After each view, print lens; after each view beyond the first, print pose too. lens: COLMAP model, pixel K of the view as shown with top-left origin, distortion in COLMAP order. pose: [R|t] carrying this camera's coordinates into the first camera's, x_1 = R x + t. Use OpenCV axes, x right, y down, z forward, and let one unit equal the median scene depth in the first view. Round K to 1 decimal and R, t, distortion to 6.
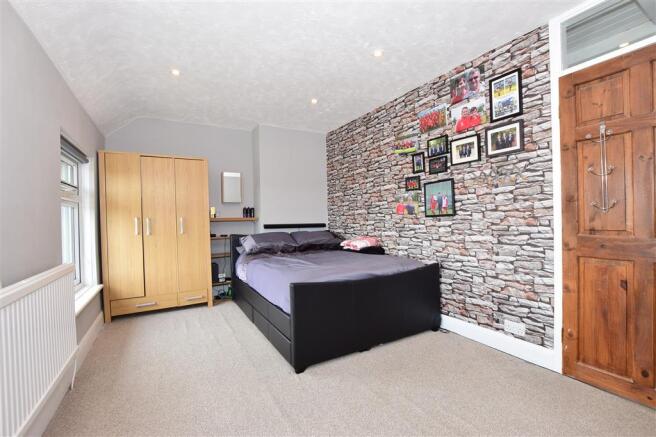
lens RADIAL K [[289.3, 0, 328.5], [0, 289.3, 220.2], [0, 0, 1]] dist [-0.002511, -0.000449]
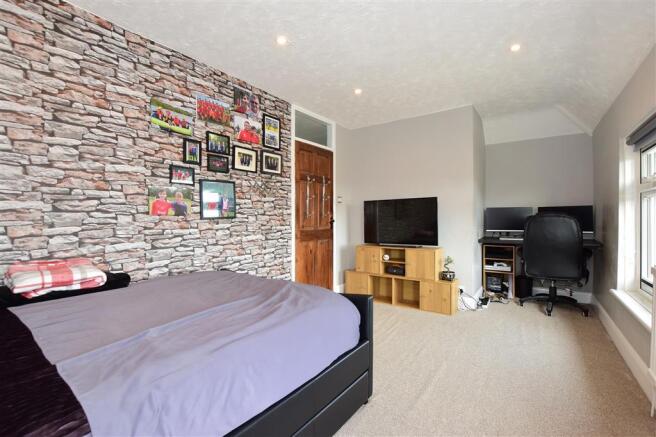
lens RADIAL K [[289.3, 0, 328.9], [0, 289.3, 217.2], [0, 0, 1]] dist [-0.002511, -0.000449]
pose [[-0.380378, 0.019944, 0.924616, -0.639501], [0.015229, 0.999767, -0.015300, 0.001624], [-0.924706, 0.008261, -0.380593, 1.069539]]
